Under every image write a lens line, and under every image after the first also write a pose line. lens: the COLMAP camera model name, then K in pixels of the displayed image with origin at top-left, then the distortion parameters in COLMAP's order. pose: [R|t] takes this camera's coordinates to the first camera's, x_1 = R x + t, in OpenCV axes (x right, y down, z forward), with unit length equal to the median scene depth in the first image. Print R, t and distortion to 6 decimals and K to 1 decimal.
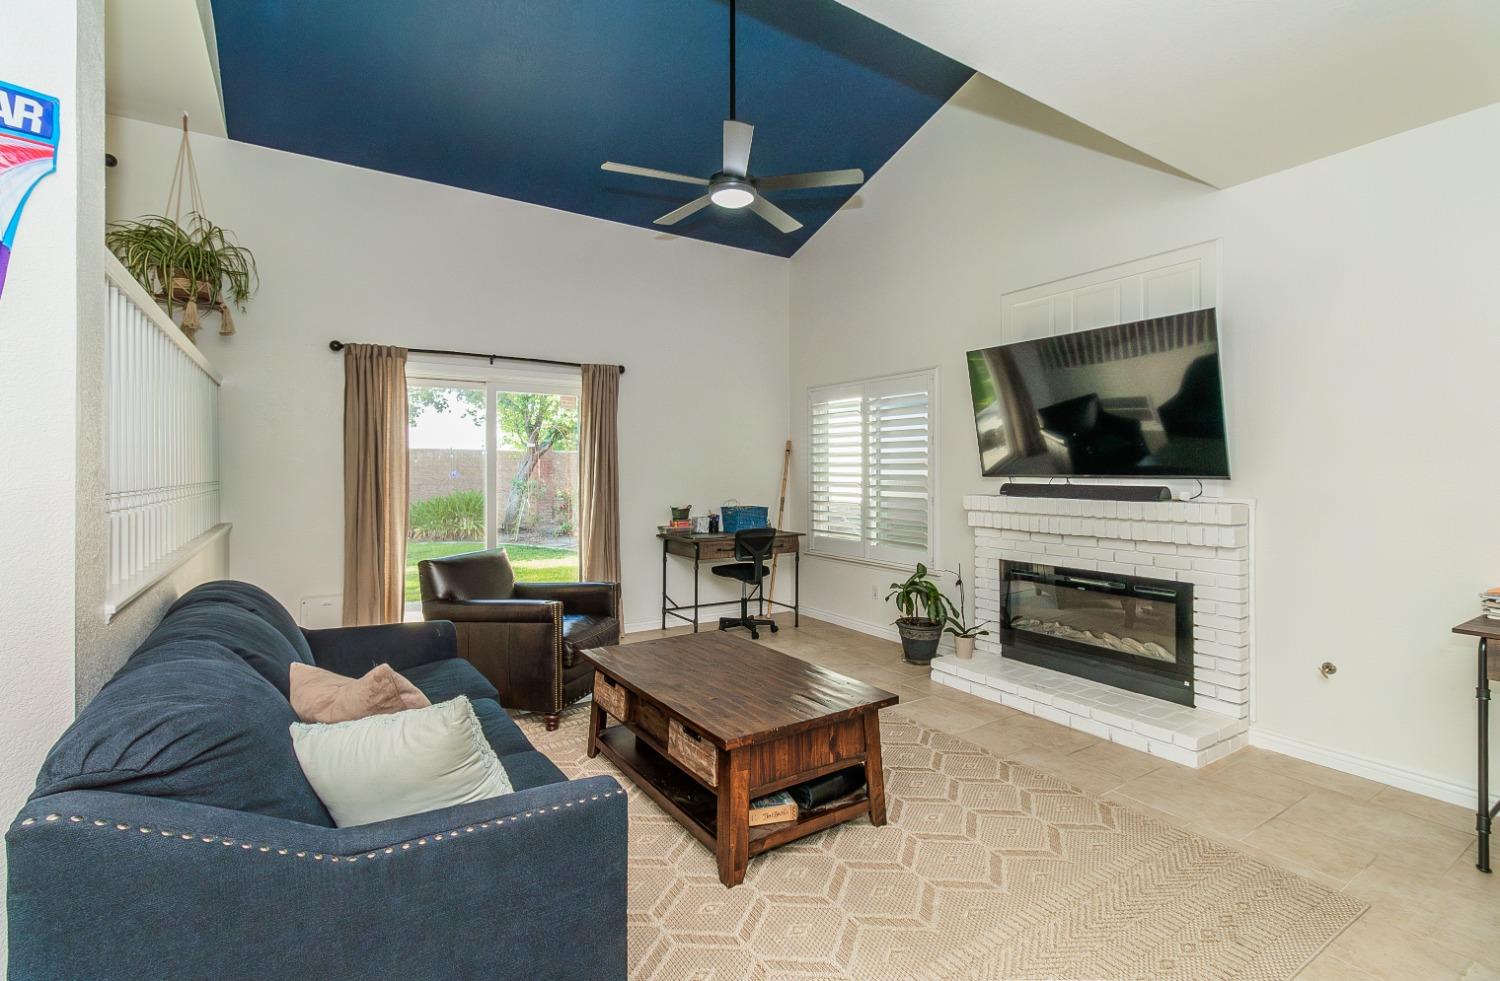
lens RADIAL K [[685.9, 0, 750.5], [0, 685.9, 468.3], [0, 0, 1]] dist [0.002405, 0.000041]
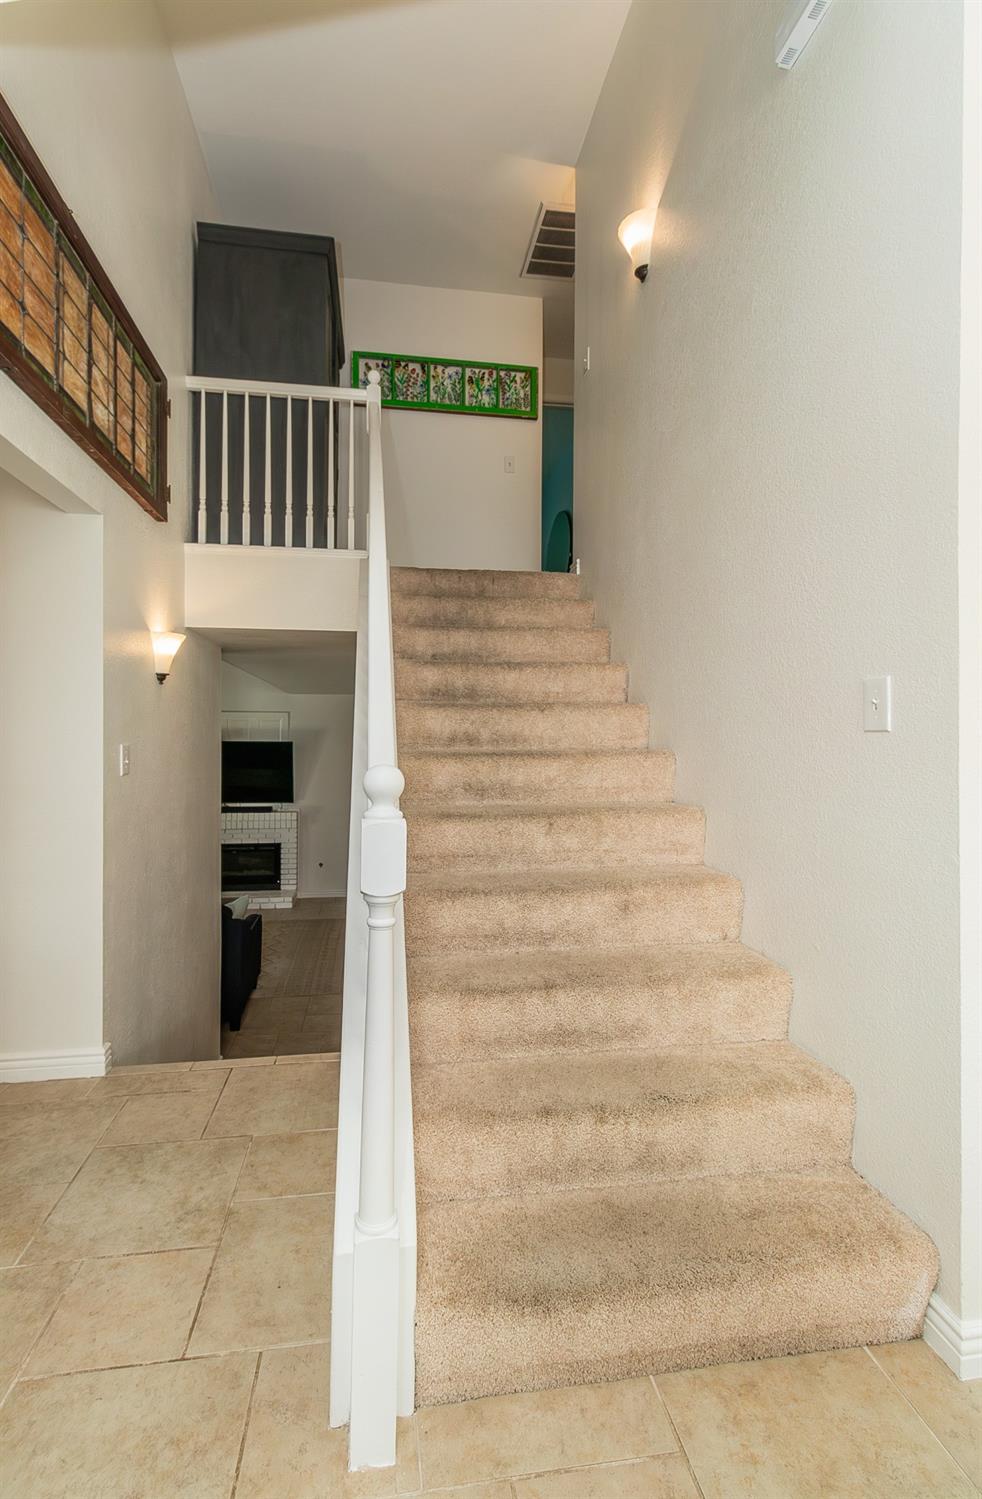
lens RADIAL K [[691.4, 0, 490.6], [0, 691.4, 742.0], [0, 0, 1]] dist [-0.001544, 0.000265]
pose [[0.405700, -0.007246, 0.913977, -1.207824], [-0.006321, 0.999922, 0.010733, -0.209816], [-0.913984, -0.010132, 0.405623, -0.669581]]
